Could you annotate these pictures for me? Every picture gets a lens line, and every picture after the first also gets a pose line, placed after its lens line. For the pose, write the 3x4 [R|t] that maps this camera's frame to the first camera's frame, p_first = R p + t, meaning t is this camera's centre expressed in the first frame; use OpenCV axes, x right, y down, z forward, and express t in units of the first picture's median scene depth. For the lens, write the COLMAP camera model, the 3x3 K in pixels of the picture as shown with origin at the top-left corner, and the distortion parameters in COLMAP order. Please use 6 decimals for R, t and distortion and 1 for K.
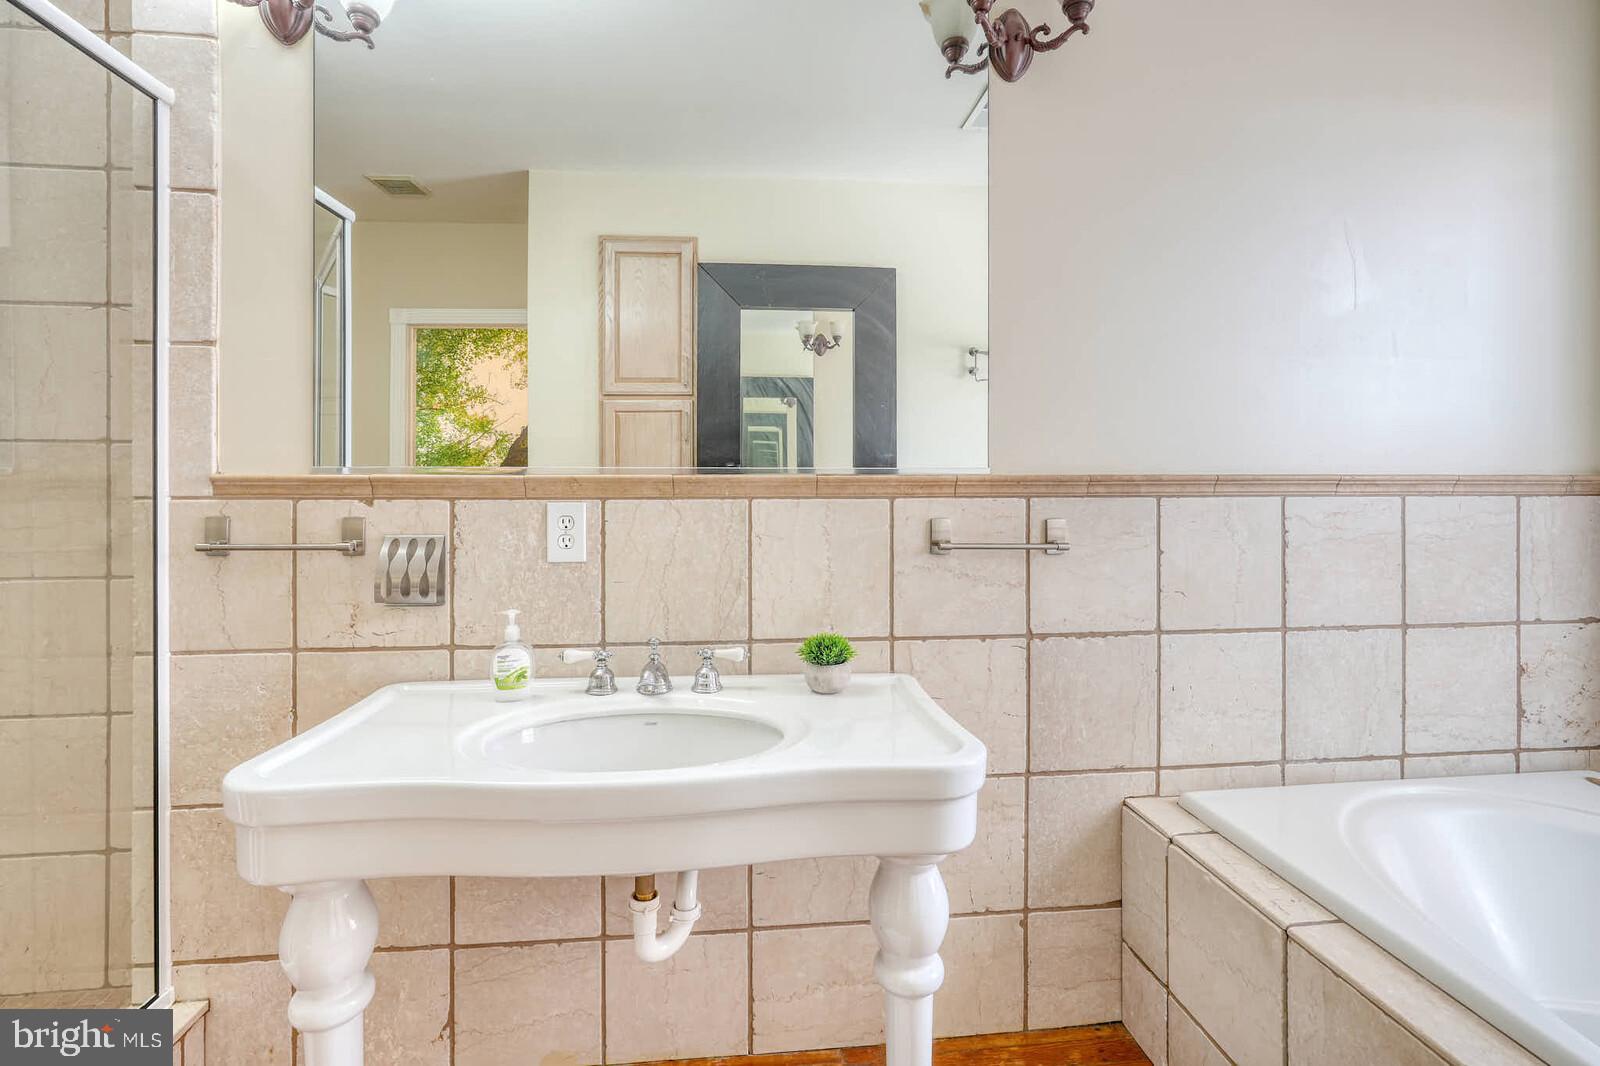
lens RADIAL K [[745.9, 0, 793.8], [0, 745.9, 480.9], [0, 0, 1]] dist [-0.008850, 0.000813]
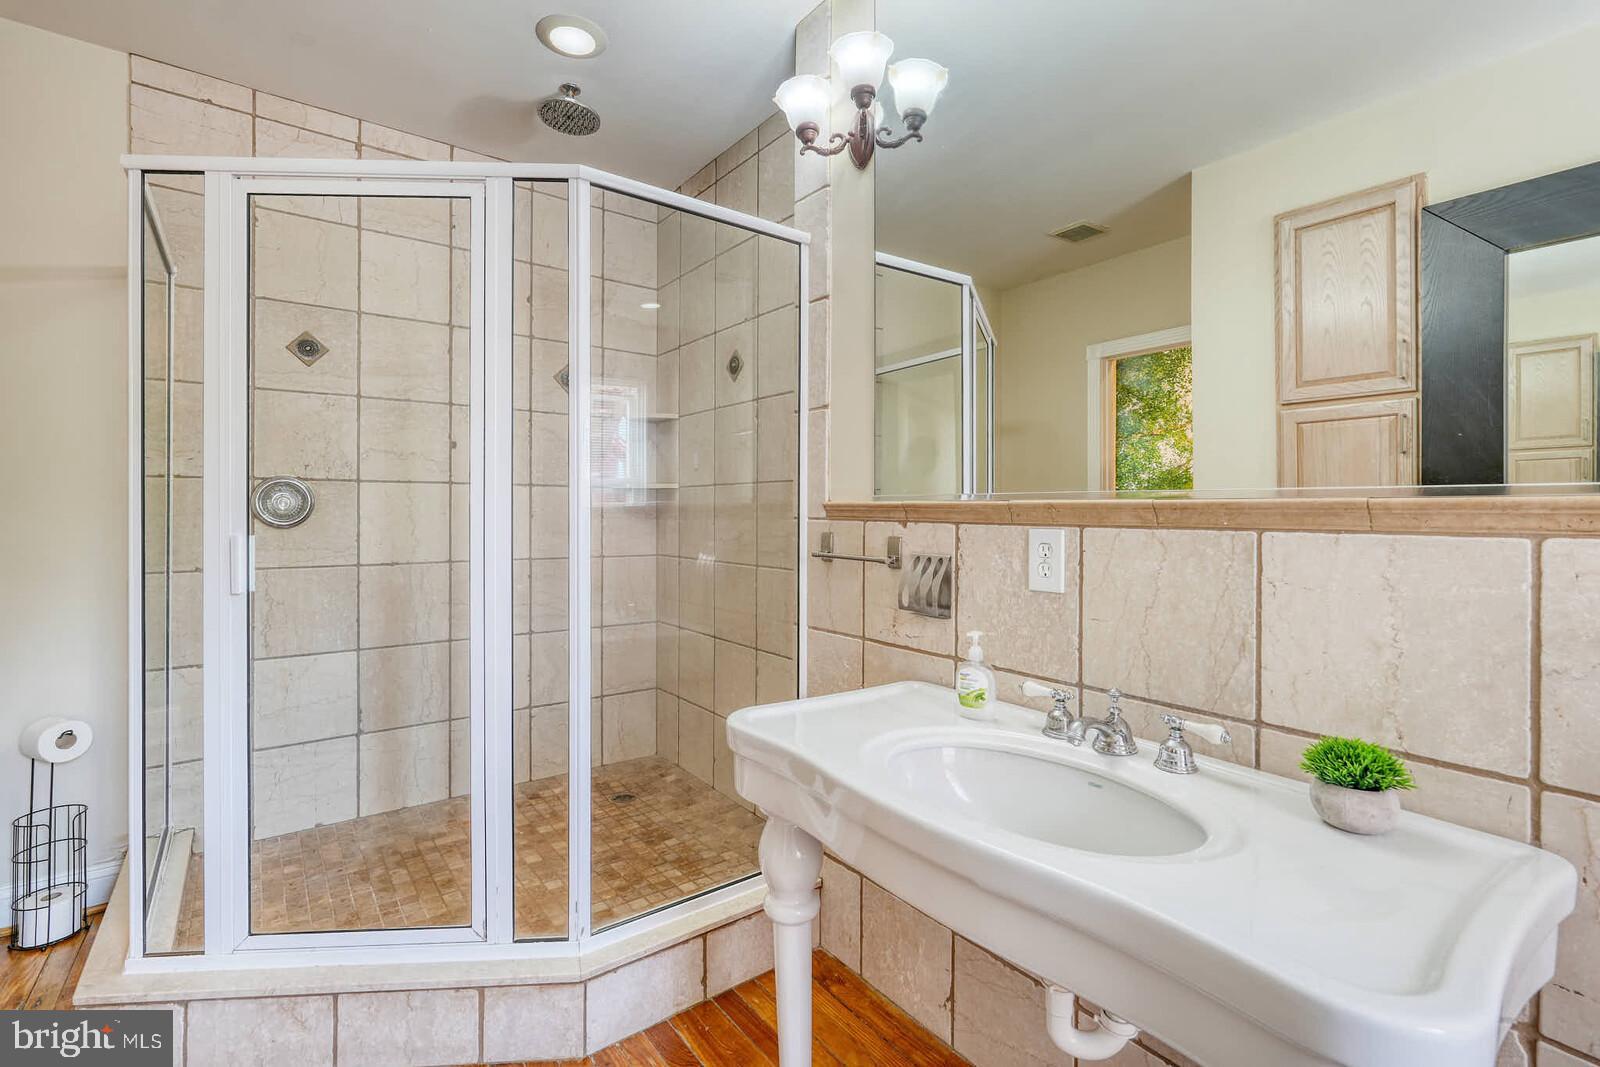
lens RADIAL K [[718.9, 0, 788.0], [0, 718.9, 504.3], [0, 0, 1]] dist [-0.016663, 0.000483]
pose [[0.515293, -0.002102, -0.857012, 0.311765], [0.000184, 0.999997, -0.002341, -0.001058], [0.857014, 0.001049, 0.515292, 0.238067]]
